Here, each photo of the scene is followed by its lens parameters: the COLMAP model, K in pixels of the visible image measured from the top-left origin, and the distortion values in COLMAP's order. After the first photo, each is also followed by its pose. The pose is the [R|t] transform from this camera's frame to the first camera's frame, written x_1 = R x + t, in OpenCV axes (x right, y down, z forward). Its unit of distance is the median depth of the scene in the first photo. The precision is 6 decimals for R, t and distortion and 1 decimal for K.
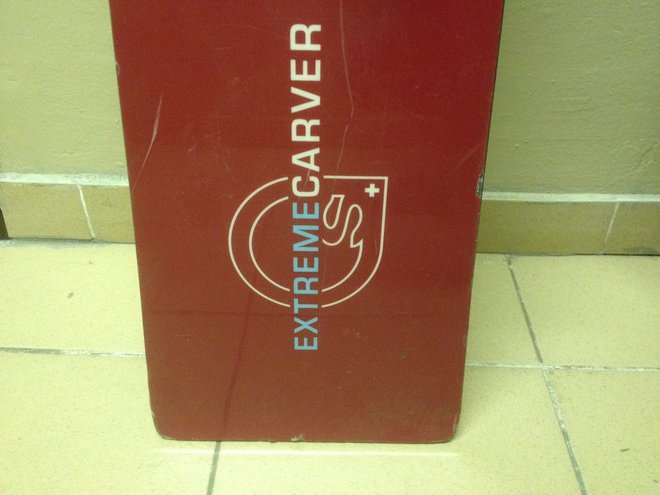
lens RADIAL K [[659.4, 0, 328.2], [0, 659.4, 245.9], [0, 0, 1]] dist [0.010810, 0.000000]
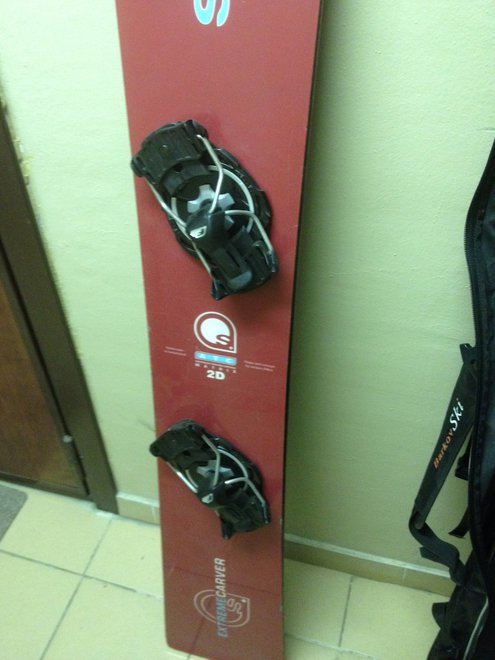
lens RADIAL K [[659.4, 0, 247.8], [0, 659.4, 333.5], [0, 0, 1]] dist [0.010810, 0.000000]
pose [[0.961172, 0.143612, -0.235633, 0.558069], [-0.124331, 0.987700, 0.094815, -1.415474], [0.246352, -0.061837, 0.967206, -1.560205]]
